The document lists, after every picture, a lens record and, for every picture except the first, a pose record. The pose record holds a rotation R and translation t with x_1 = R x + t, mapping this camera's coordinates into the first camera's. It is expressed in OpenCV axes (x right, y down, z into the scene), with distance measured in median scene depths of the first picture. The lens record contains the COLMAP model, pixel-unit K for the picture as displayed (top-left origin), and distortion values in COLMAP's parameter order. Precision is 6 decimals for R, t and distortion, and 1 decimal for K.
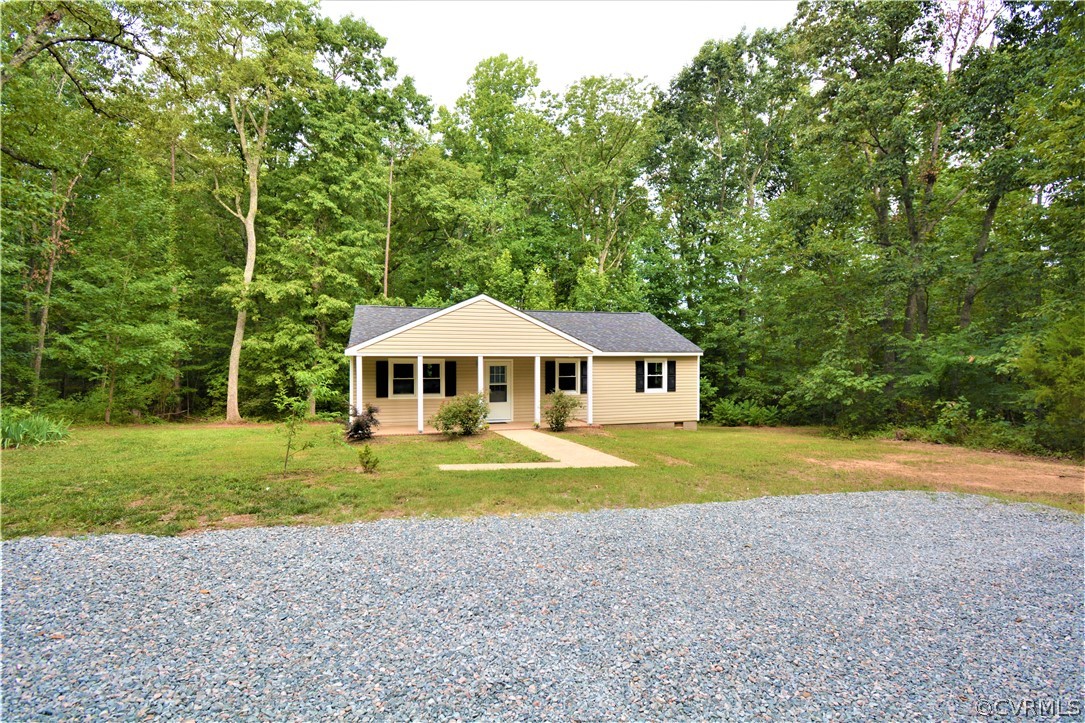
lens RADIAL K [[518.6, 0, 542.5], [0, 518.6, 361.5], [0, 0, 1]] dist [0.002216, -0.000313]
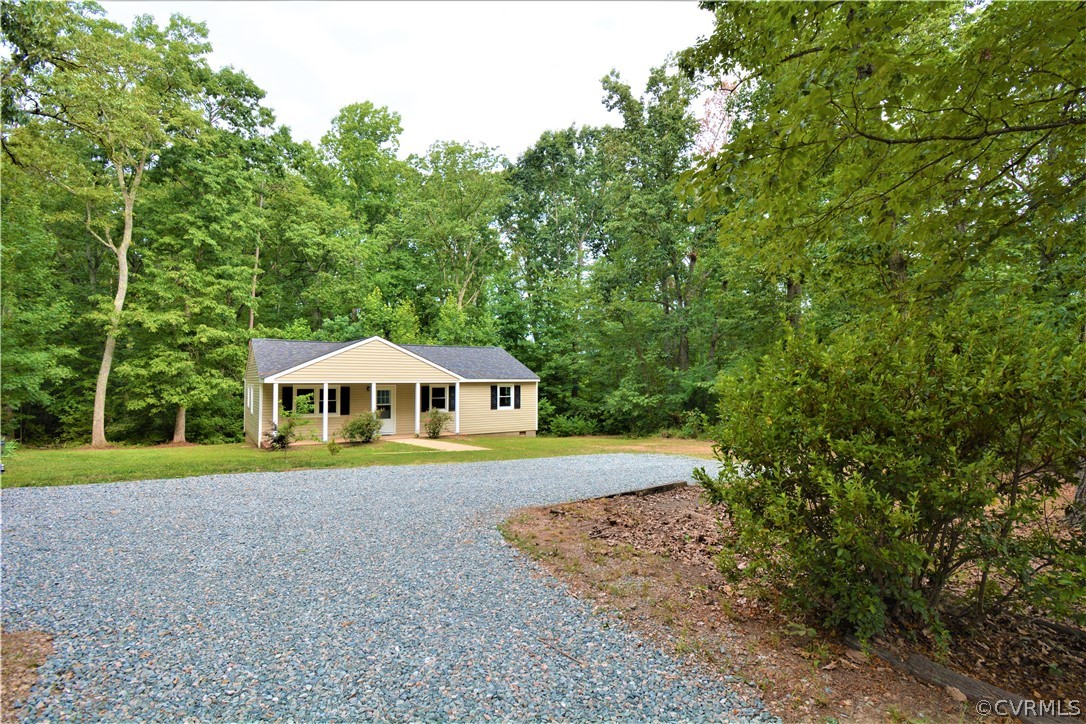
lens RADIAL K [[519.0, 0, 543.0], [0, 519.0, 362.0], [0, 0, 1]] dist [0.002216, -0.000313]
pose [[0.959869, 0.009010, 0.280305, -0.045855], [0.003048, 0.999090, -0.042552, -0.003459], [-0.280434, 0.041699, 0.958967, -0.221574]]
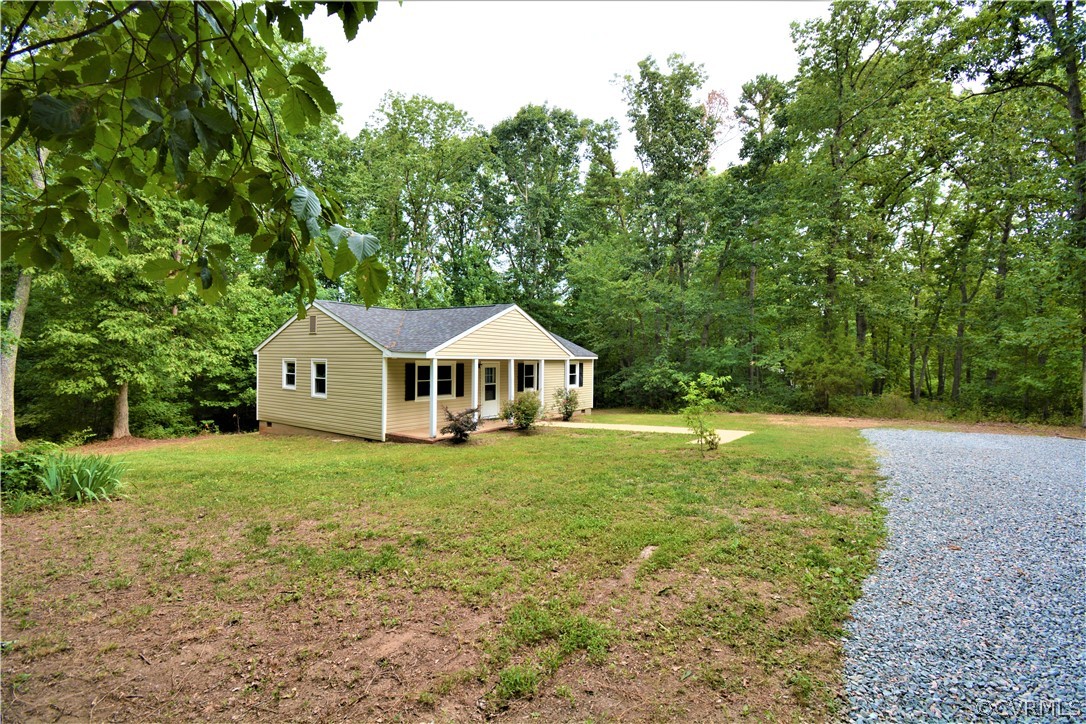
lens RADIAL K [[472.7, 0, 543.0], [0, 472.7, 362.0], [0, 0, 1]] dist [-0.001182, -0.000177]
pose [[0.790052, 0.003256, 0.613031, -0.411309], [-0.005861, 0.999980, 0.002243, -0.004199], [-0.613012, -0.005365, 0.790055, 0.091826]]
